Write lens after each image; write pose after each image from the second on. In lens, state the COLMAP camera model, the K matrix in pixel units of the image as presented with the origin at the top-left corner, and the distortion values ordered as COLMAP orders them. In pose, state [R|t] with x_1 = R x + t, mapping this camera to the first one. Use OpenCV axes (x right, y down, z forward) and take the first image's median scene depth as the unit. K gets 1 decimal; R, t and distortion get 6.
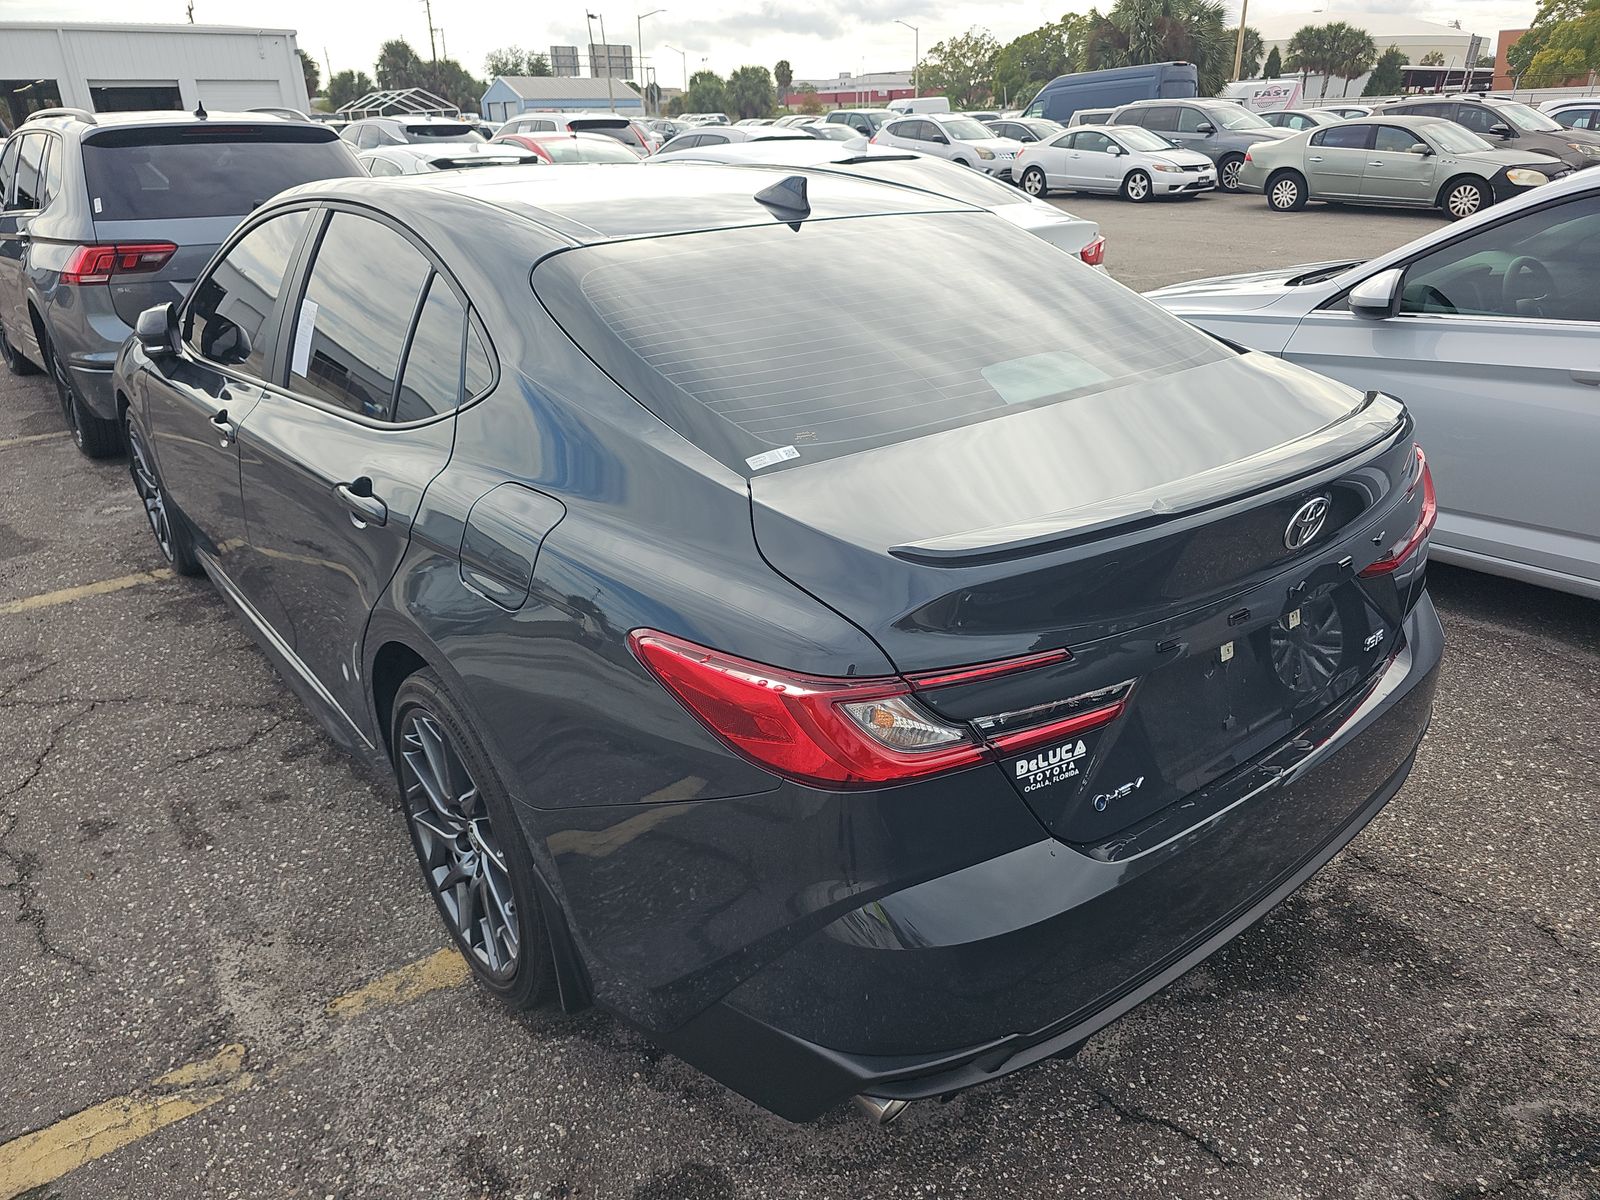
lens RADIAL K [[1072.9, 0, 809.8], [0, 1072.9, 598.5], [0, 0, 1]] dist [0.024629, -0.026771]
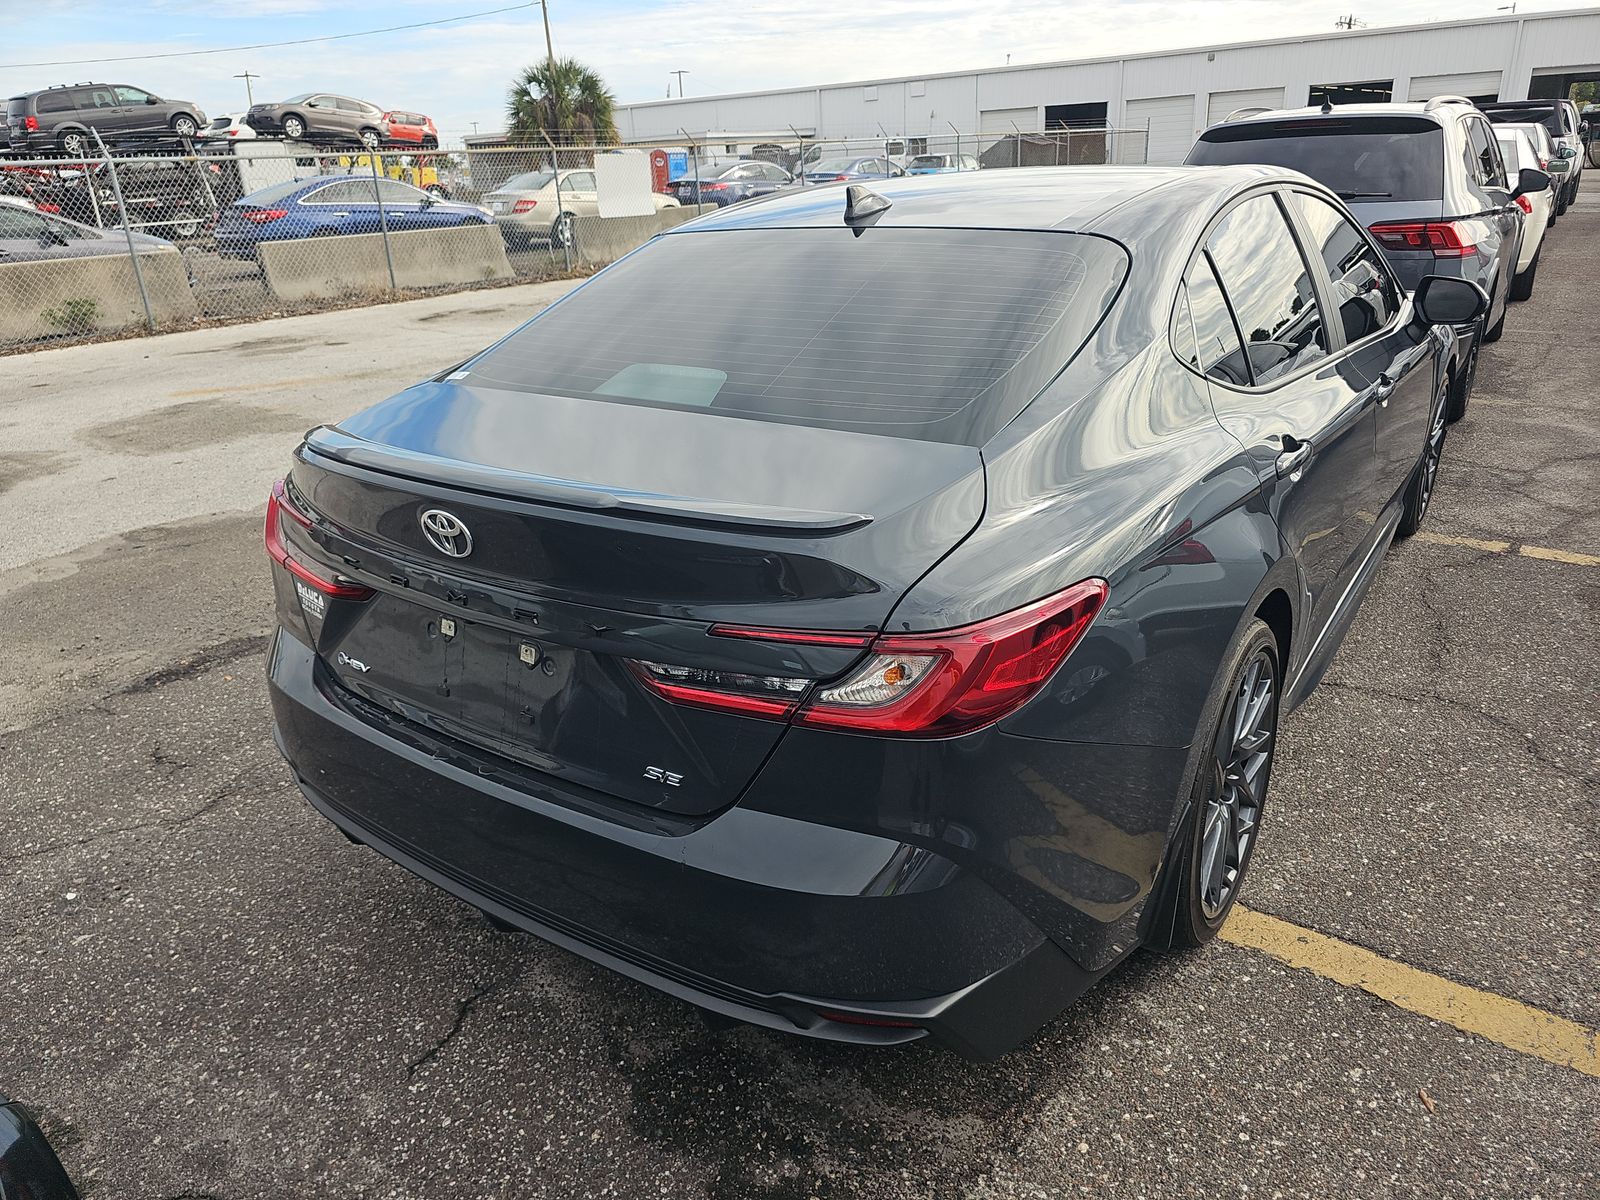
lens RADIAL K [[1072.9, 0, 803.3], [0, 1072.9, 590.5], [0, 0, 1]] dist [0.024629, -0.026771]
pose [[0.268373, 0.357129, -0.894670, 1.310902], [-0.348676, 0.901780, 0.255376, -0.353352], [0.897998, 0.243415, 0.366536, 0.822154]]
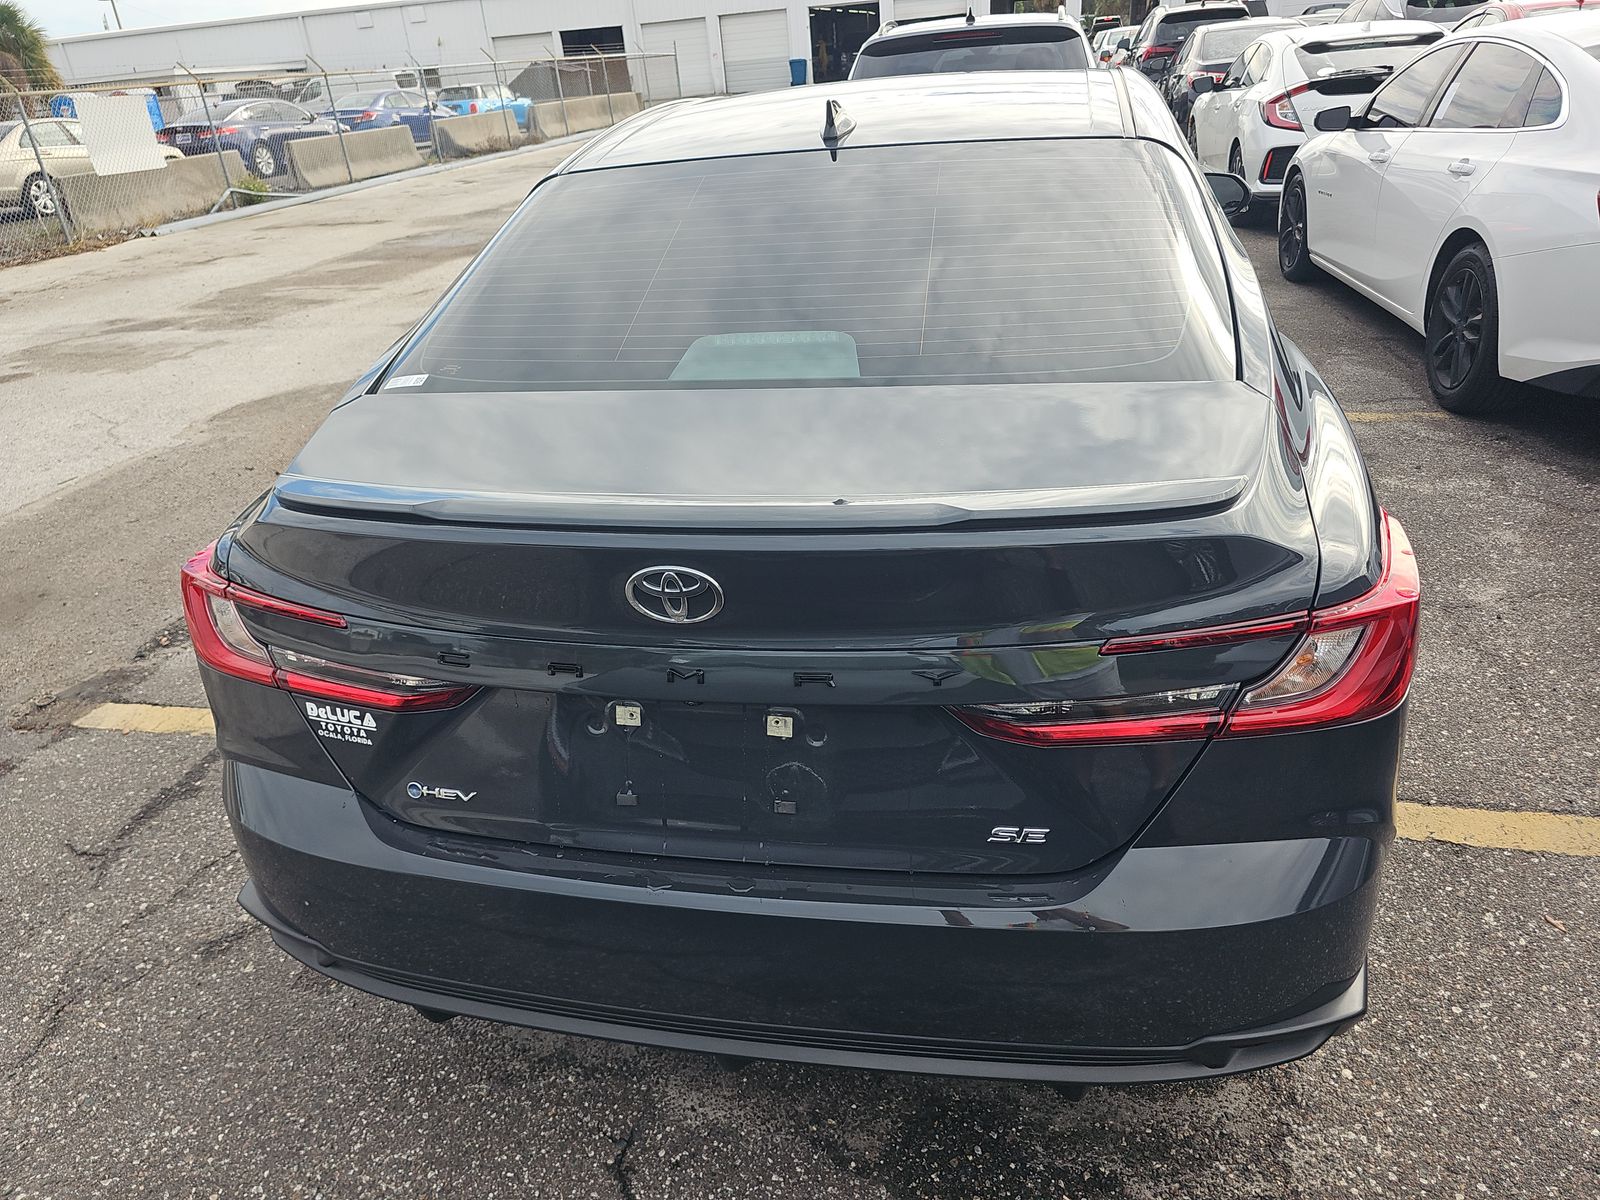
lens RADIAL K [[1072.9, 0, 792.0], [0, 1072.9, 603.0], [0, 0, 1]] dist [0.024629, -0.026771]
pose [[0.626465, 0.320780, -0.710382, 0.919548], [-0.250786, 0.945879, 0.205960, -0.210106], [0.738003, 0.049127, 0.673007, 0.482607]]
